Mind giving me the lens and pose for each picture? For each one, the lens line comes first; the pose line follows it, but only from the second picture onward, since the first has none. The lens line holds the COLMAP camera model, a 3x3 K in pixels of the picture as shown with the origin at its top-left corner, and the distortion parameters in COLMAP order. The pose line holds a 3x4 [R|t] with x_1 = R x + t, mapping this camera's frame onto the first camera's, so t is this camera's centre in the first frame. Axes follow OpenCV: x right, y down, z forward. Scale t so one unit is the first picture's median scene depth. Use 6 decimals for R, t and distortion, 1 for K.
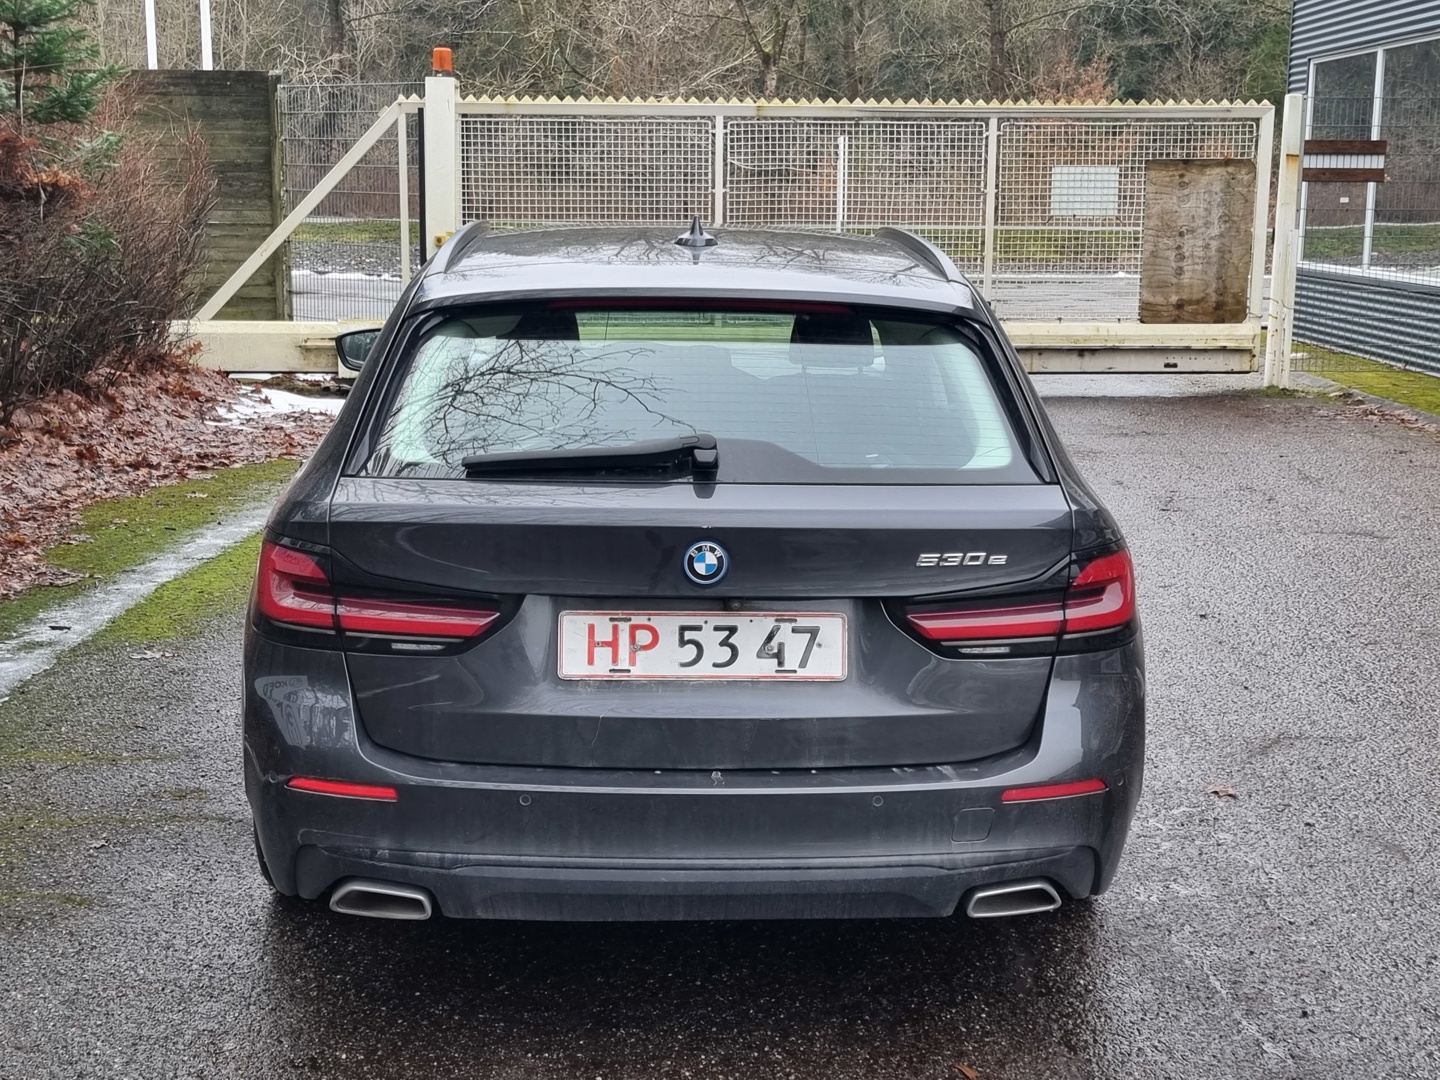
lens RADIAL K [[1929.2, 0, 810.4], [0, 1929.2, 534.8], [0, 0, 1]] dist [0.038225, 0.054922]
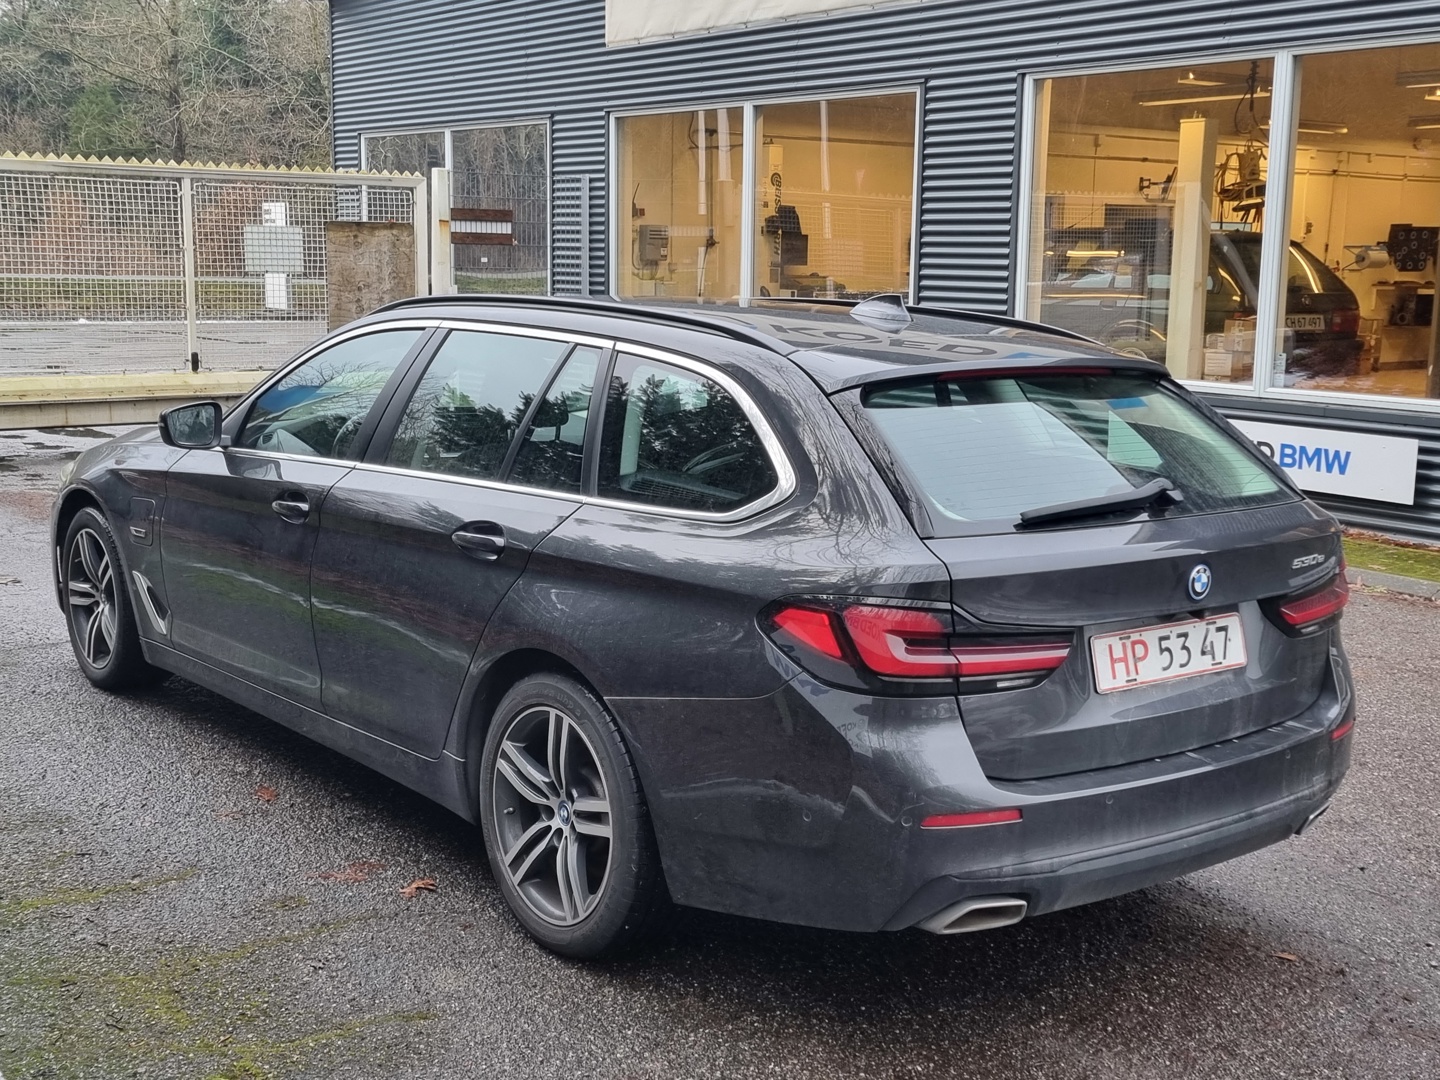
lens RADIAL K [[1727.0, 0, 709.3], [0, 1727.0, 543.9], [0, 0, 1]] dist [0.046642, 0.022391]
pose [[0.814892, -0.088785, 0.572772, -0.234208], [0.090150, 0.995587, 0.026068, -0.016630], [-0.572559, 0.030393, 0.819300, 0.068757]]
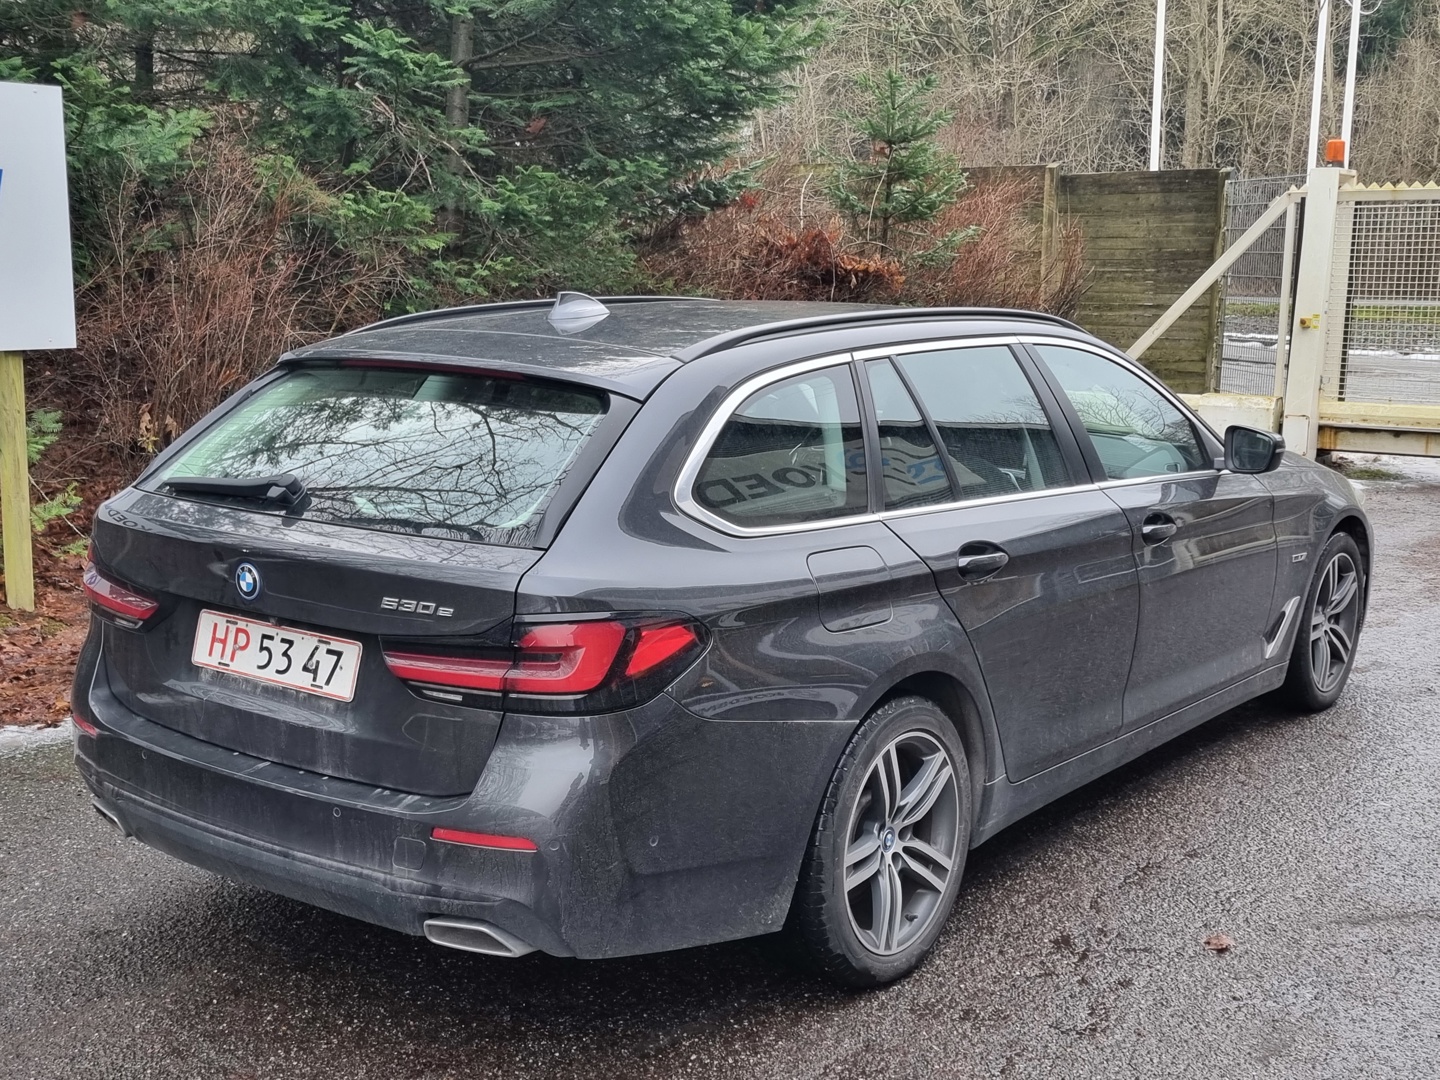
lens RADIAL K [[1727.0, 0, 709.3], [0, 1727.0, 543.9], [0, 0, 1]] dist [0.046642, 0.022391]
pose [[0.772921, 0.101328, -0.626360, 0.205264], [-0.116012, 0.993094, 0.017498, -0.014799], [0.623807, 0.059140, 0.779338, 0.087387]]
